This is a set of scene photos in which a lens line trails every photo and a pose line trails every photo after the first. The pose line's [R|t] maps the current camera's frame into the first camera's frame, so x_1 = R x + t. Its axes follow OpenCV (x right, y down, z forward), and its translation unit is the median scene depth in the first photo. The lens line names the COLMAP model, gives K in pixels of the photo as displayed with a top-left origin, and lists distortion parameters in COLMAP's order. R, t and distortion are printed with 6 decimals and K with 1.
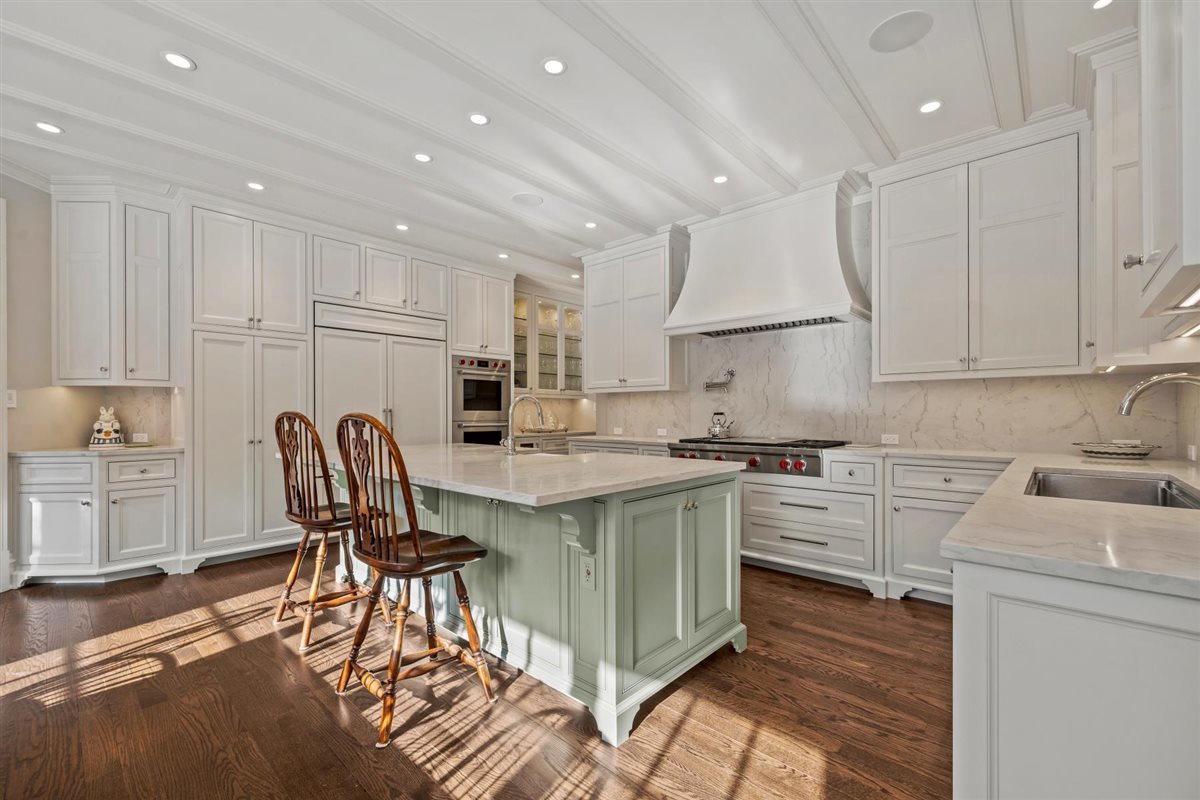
lens RADIAL K [[499.2, 0, 602.2], [0, 499.2, 408.3], [0, 0, 1]] dist [0.000203, -0.000034]
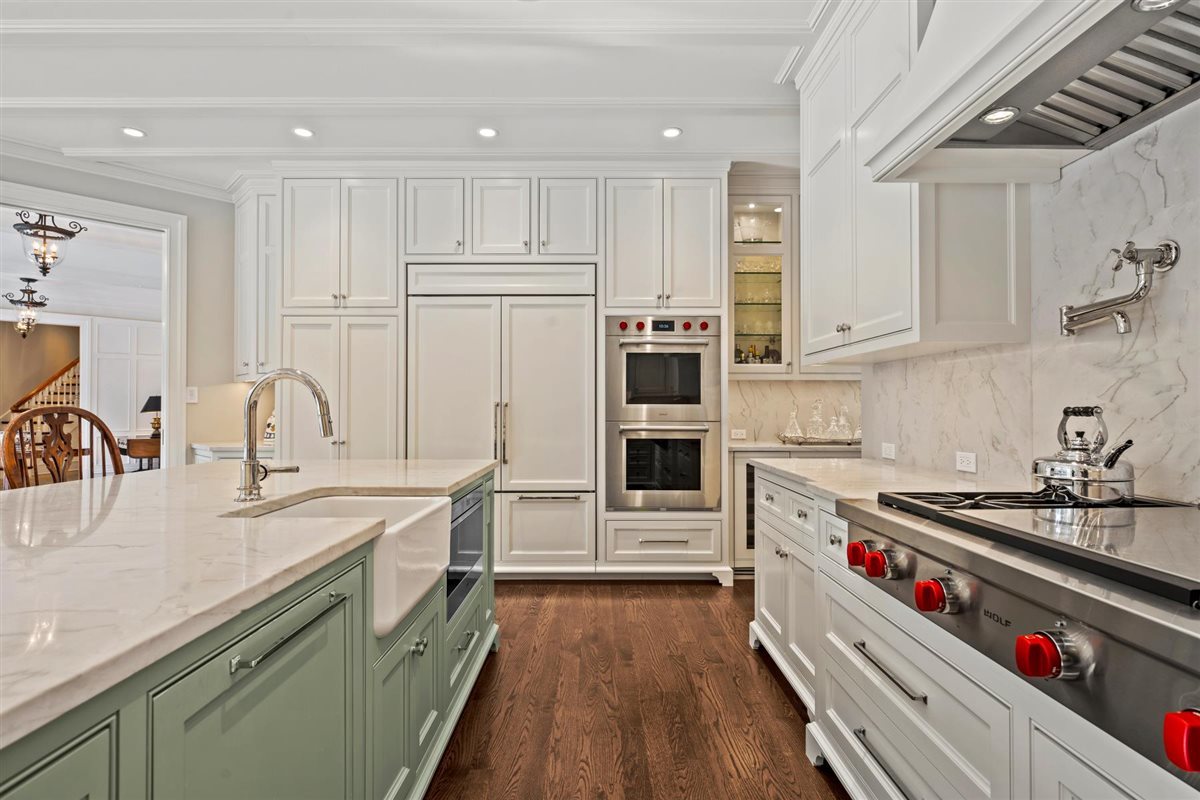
lens RADIAL K [[593.4, 0, 600.0], [0, 593.4, 400.0], [0, 0, 1]] dist [-0.000678, -0.000303]
pose [[0.674344, -0.008885, -0.738364, 0.263641], [0.006492, 0.999960, -0.006104, 0.004135], [0.738389, -0.000677, 0.674375, 0.519981]]
